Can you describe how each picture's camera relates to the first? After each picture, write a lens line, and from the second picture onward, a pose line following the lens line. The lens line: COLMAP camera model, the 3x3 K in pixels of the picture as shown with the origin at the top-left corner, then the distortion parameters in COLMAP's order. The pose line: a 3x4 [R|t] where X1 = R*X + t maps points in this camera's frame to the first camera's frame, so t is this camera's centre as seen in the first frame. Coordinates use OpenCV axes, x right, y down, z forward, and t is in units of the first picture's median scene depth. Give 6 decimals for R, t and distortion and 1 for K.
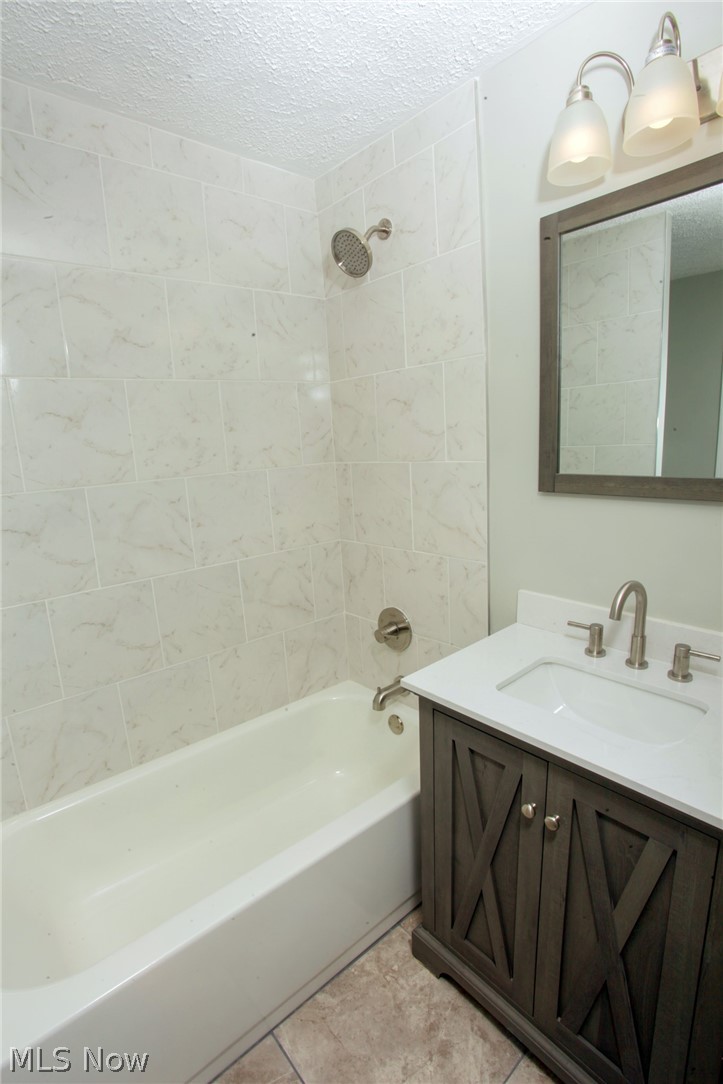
lens RADIAL K [[527.1, 0, 361.5], [0, 527.1, 542.0], [0, 0, 1]] dist [-0.059082, 0.023388]
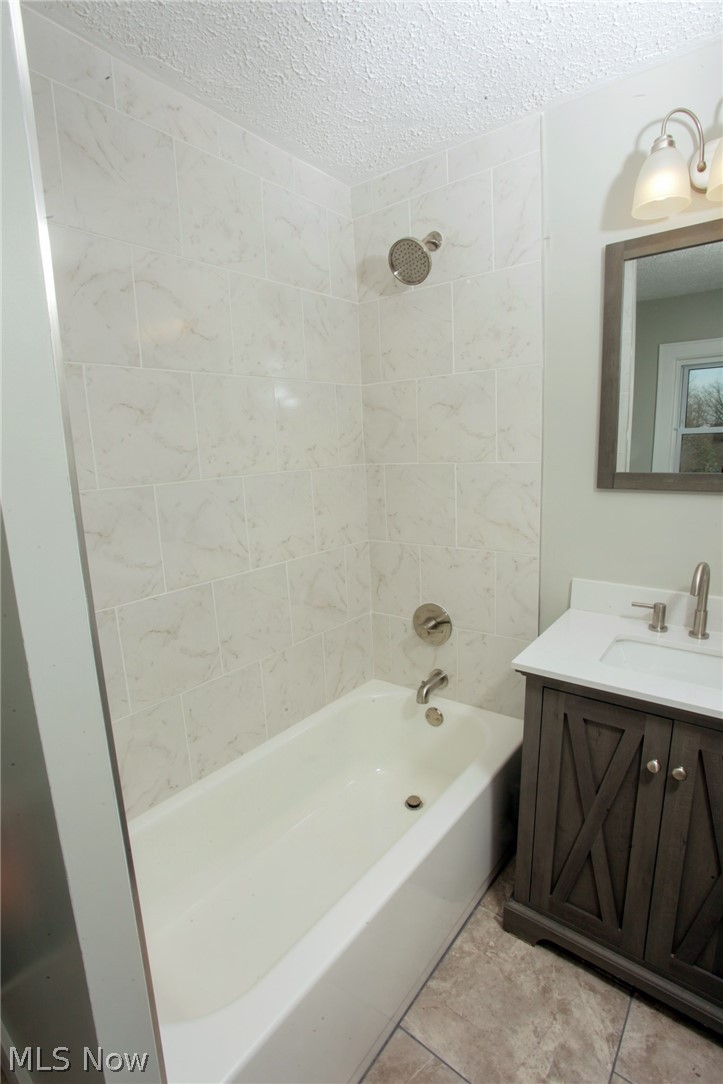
lens RADIAL K [[527.0, 0, 361.5], [0, 527.0, 542.0], [0, 0, 1]] dist [-0.055883, 0.023700]
pose [[0.981544, -0.021650, 0.190008, -0.336115], [0.025259, 0.999543, -0.016593, 0.021981], [-0.189561, 0.021086, 0.981642, 0.006423]]
